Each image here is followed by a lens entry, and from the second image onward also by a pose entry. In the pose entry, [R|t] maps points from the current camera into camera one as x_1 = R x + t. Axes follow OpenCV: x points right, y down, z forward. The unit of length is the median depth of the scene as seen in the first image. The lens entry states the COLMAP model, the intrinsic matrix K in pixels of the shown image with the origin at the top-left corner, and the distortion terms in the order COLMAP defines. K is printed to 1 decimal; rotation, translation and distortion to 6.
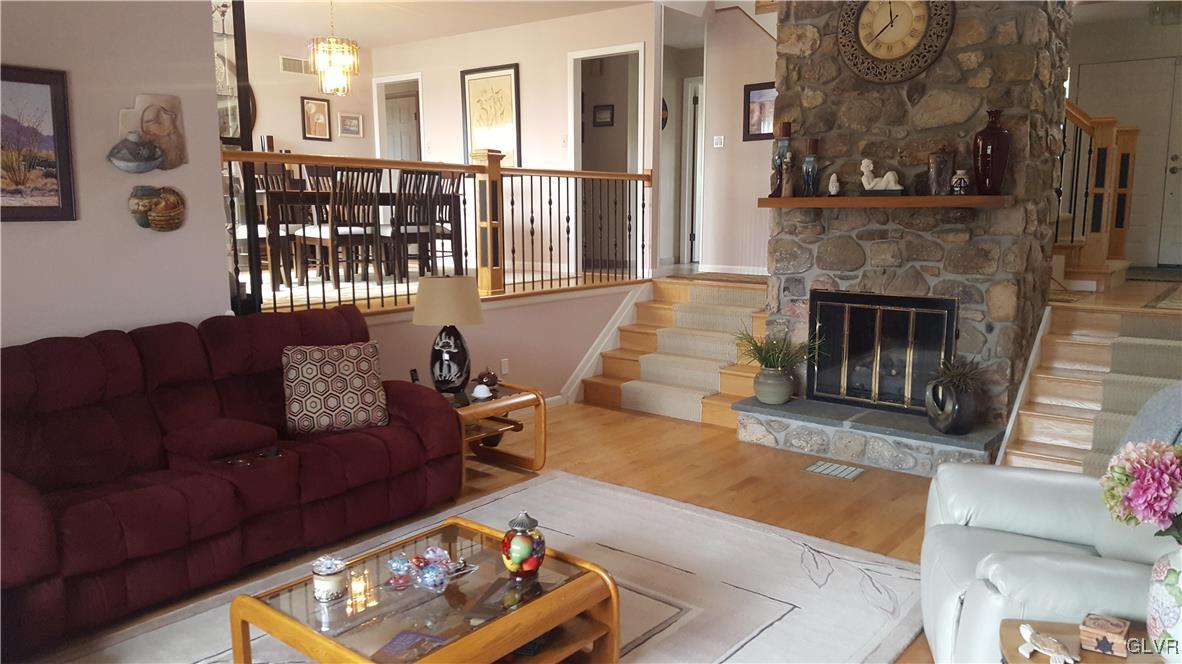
lens RADIAL K [[884.6, 0, 591.0], [0, 884.6, 332.0], [0, 0, 1]] dist [0.063443, -0.101274]
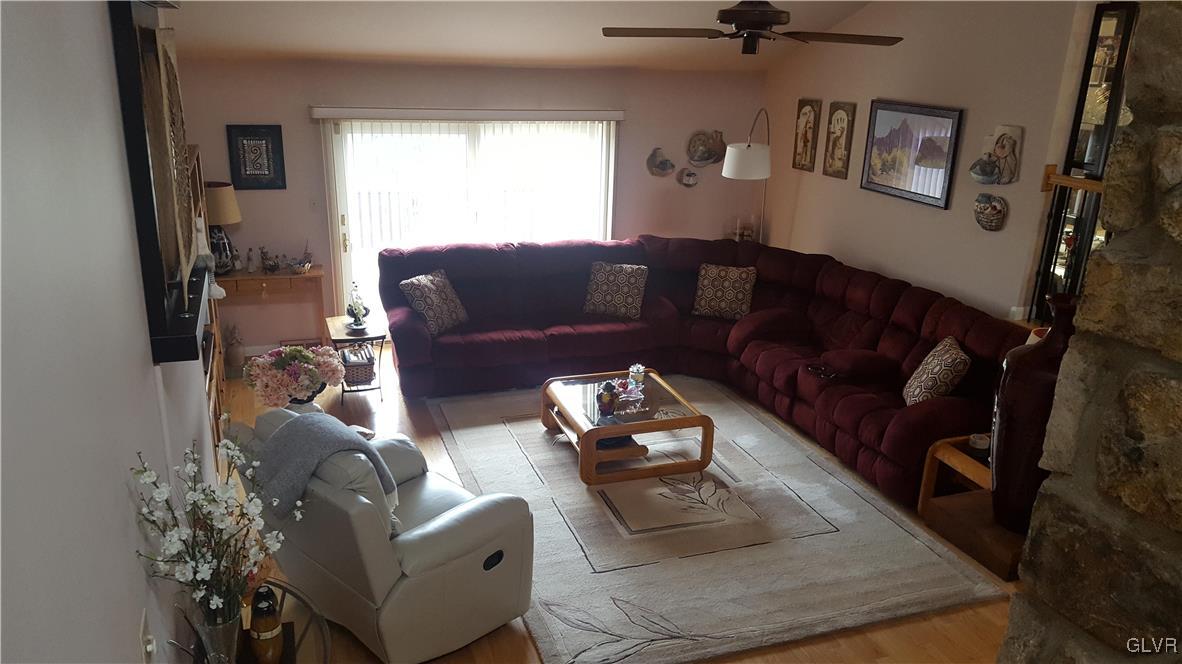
lens RADIAL K [[884.6, 0, 591.0], [0, 884.6, 332.0], [0, 0, 1]] dist [0.063443, -0.101274]
pose [[-0.504112, 0.258730, -0.823972, 0.969925], [-0.157941, 0.910362, 0.382486, -0.400662], [0.849073, 0.322955, -0.418060, 1.146040]]
